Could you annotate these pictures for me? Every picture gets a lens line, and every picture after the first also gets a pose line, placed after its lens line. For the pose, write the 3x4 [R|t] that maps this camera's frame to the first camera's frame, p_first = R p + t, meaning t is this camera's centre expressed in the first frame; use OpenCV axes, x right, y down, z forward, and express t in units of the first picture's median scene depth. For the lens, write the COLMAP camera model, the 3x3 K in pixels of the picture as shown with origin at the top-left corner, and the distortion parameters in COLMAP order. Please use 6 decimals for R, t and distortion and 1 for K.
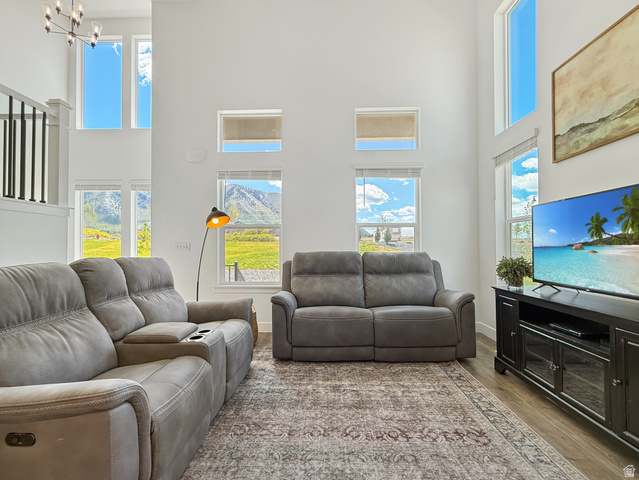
lens RADIAL K [[305.0, 0, 319.5], [0, 305.0, 240.0], [0, 0, 1]] dist [0.005777, 0.000634]
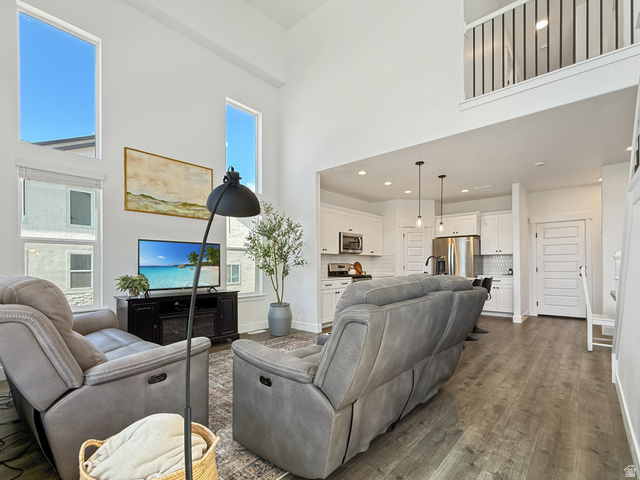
lens RADIAL K [[306.8, 0, 318.5], [0, 306.8, 263.6], [0, 0, 1]] dist [-0.001333, -0.000047]
pose [[-0.766744, 0.016358, 0.641745, -0.861652], [-0.002685, 0.999585, -0.028687, 0.040658], [-0.641948, -0.023719, -0.766381, 1.519917]]
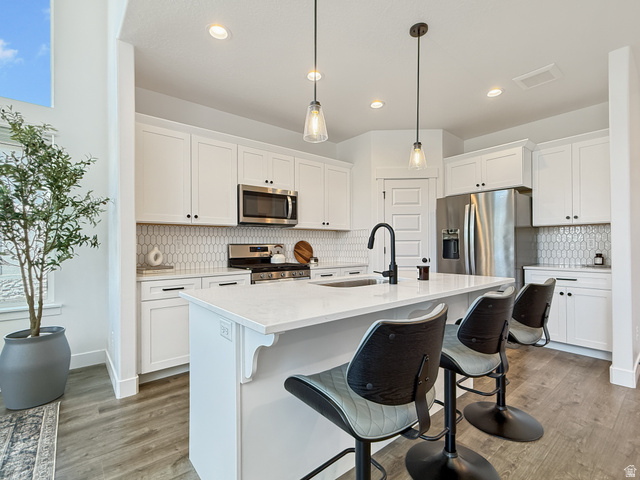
lens RADIAL K [[302.9, 0, 319.5], [0, 302.9, 246.2], [0, 0, 1]] dist [0.001952, 0.000741]
pose [[-0.655402, 0.011820, 0.755188, -0.630507], [-0.005721, 0.999771, -0.020613, 0.006213], [-0.755258, -0.017830, -0.655185, 0.176971]]
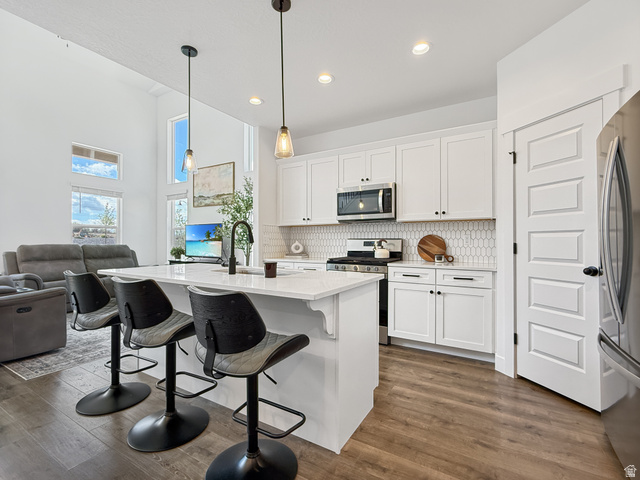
lens RADIAL K [[295.3, 0, 316.8], [0, 295.3, 240.7], [0, 0, 1]] dist [0.004863, 0.000443]
pose [[0.493517, 0.011205, 0.869664, -0.780543], [-0.025433, 0.999675, 0.001553, -0.016864], [-0.869364, -0.022884, 0.493642, -1.007233]]
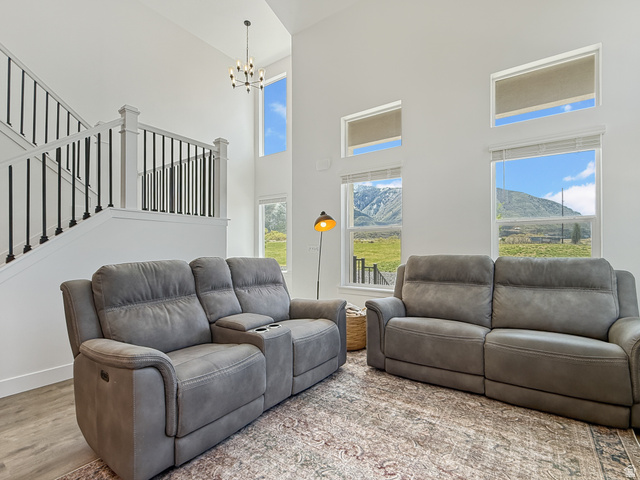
lens RADIAL K [[310.5, 0, 321.4], [0, 310.5, 245.0], [0, 0, 1]] dist [0.005981, 0.000535]
pose [[0.834266, -0.001630, -0.551359, 0.297155], [0.007896, 0.999928, 0.008991, -0.001336], [0.551305, -0.011855, 0.834219, 0.120785]]
